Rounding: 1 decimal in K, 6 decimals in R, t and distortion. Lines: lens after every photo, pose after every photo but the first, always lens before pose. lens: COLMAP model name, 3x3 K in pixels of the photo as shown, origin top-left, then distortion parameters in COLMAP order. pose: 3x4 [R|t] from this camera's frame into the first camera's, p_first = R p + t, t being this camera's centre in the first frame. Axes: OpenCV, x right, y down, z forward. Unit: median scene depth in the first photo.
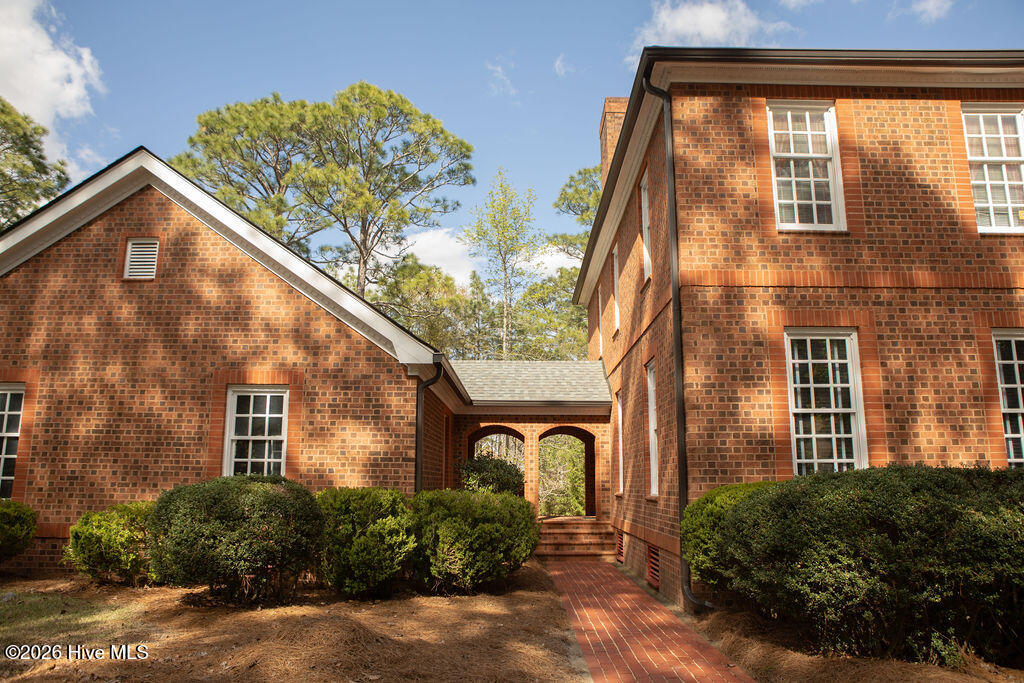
lens RADIAL K [[723.3, 0, 513.5], [0, 723.3, 346.7], [0, 0, 1]] dist [-0.112308, 0.085949]
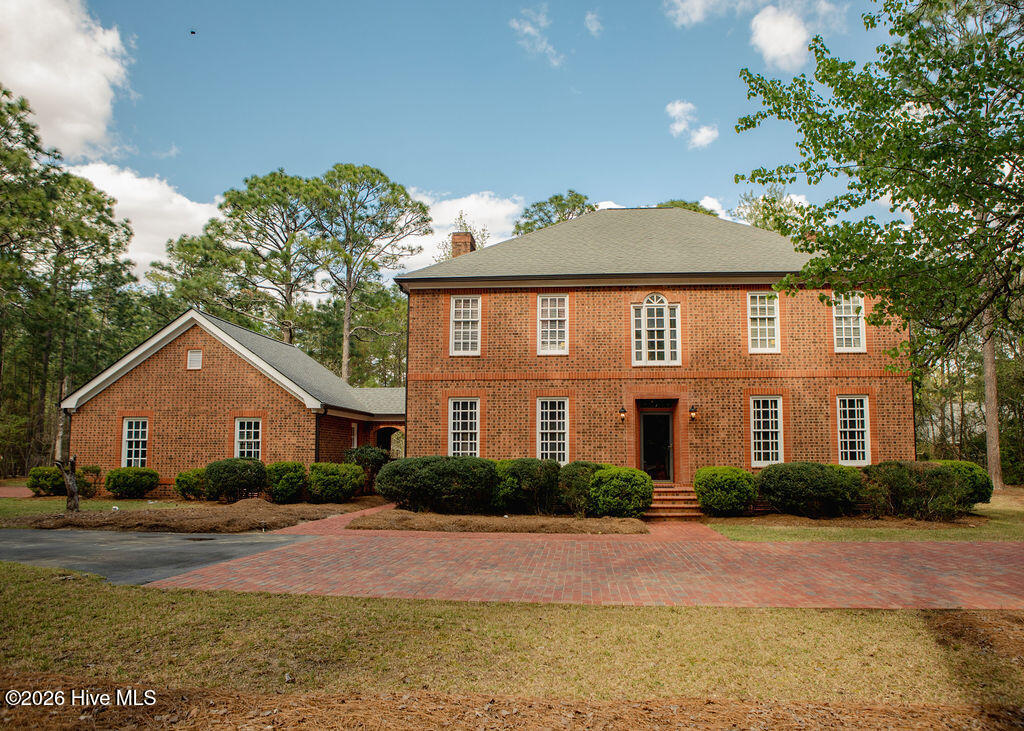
lens RADIAL K [[830.6, 0, 512.0], [0, 830.6, 365.5], [0, 0, 1]] dist [-0.003439, -0.002088]
pose [[0.992944, -0.012968, -0.117872, 0.783054], [0.022585, 0.996489, 0.080626, -0.302040], [0.116412, -0.082719, 0.989750, -1.491203]]
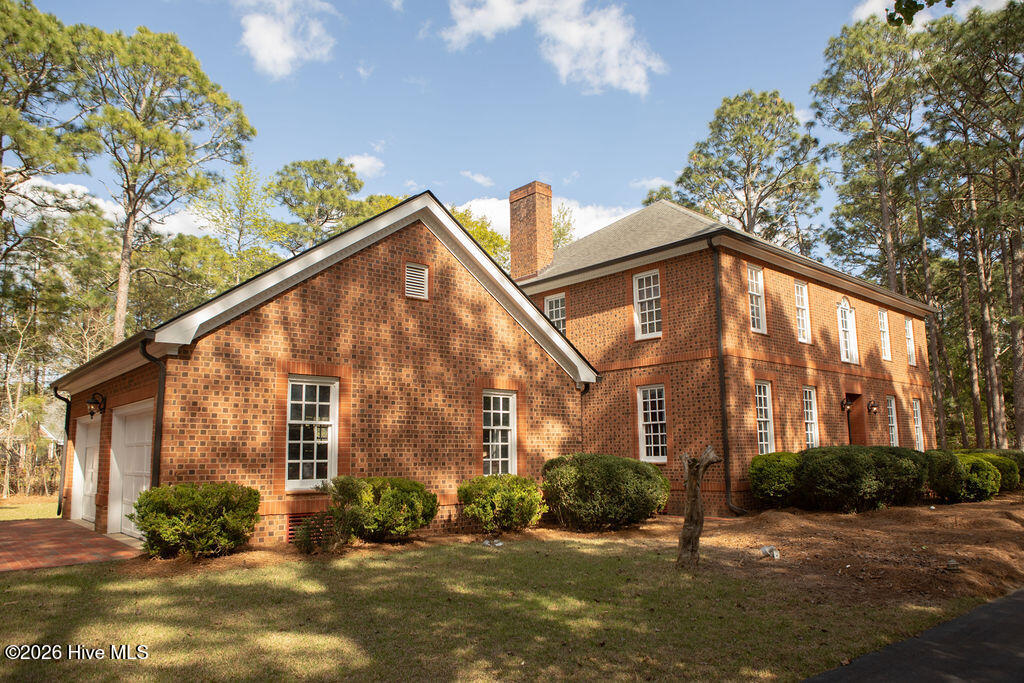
lens RADIAL K [[723.3, 0, 513.5], [0, 723.3, 346.7], [0, 0, 1]] dist [-0.112308, 0.085949]
pose [[0.732601, 0.089525, 0.674745, -1.291856], [-0.115561, 0.993280, -0.006319, -0.023986], [-0.670777, -0.073345, 0.738024, -0.050719]]
